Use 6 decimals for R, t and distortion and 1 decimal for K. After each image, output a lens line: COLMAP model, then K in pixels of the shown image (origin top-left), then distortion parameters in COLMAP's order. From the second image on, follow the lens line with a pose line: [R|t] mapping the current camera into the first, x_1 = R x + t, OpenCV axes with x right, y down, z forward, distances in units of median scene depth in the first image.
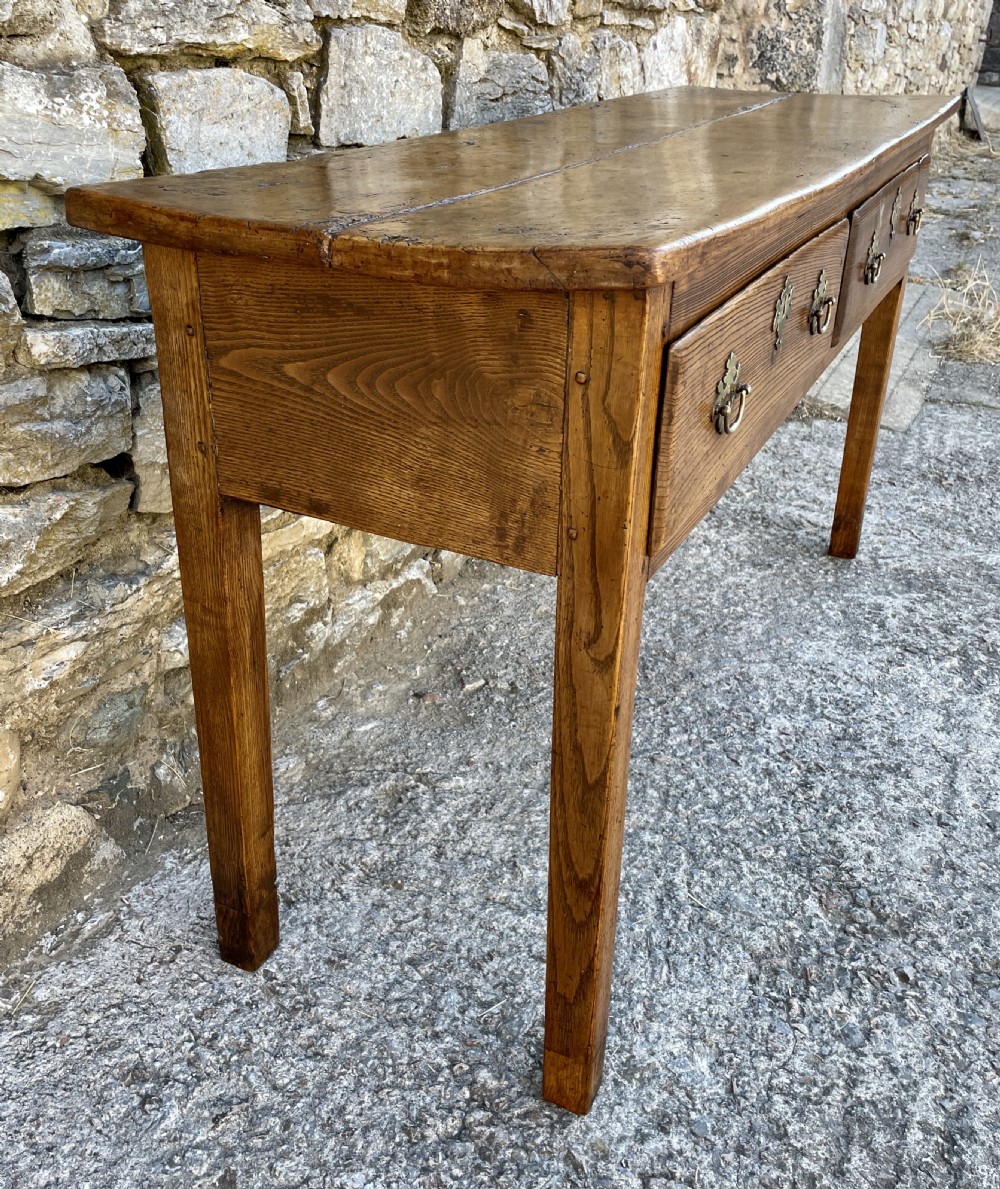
lens RADIAL K [[1166.8, 0, 476.4], [0, 1166.8, 543.0], [0, 0, 1]] dist [0.032304, 0.000000]
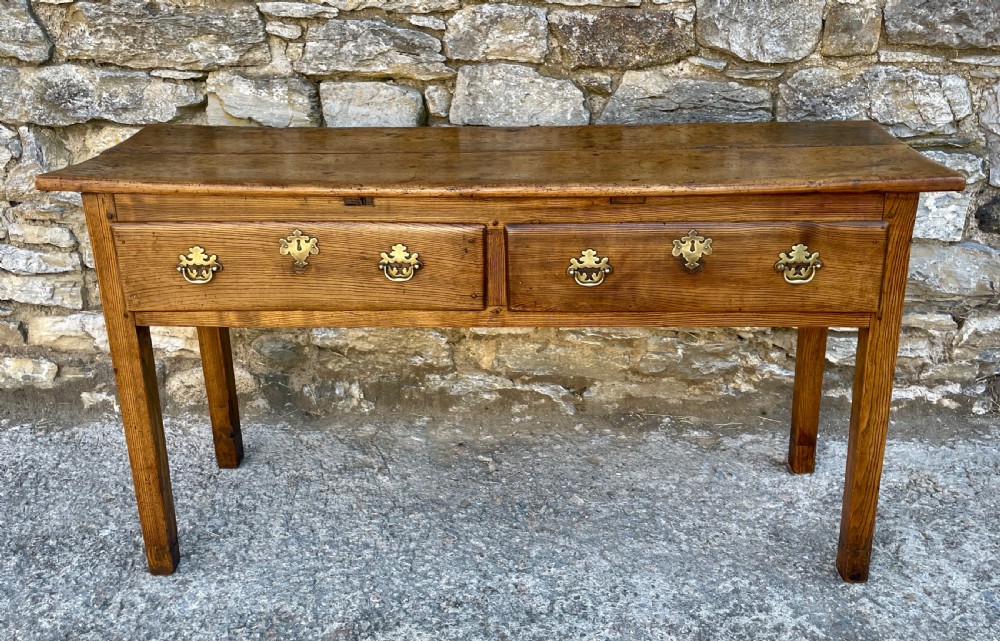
lens RADIAL K [[912.1, 0, 514.6], [0, 912.1, 254.0], [0, 0, 1]] dist [0.039328, 0.000000]
pose [[0.411481, 0.279899, -0.867375, 1.271913], [-0.365310, 0.922537, 0.124397, -0.379730], [0.835004, 0.265674, 0.481856, 0.462186]]
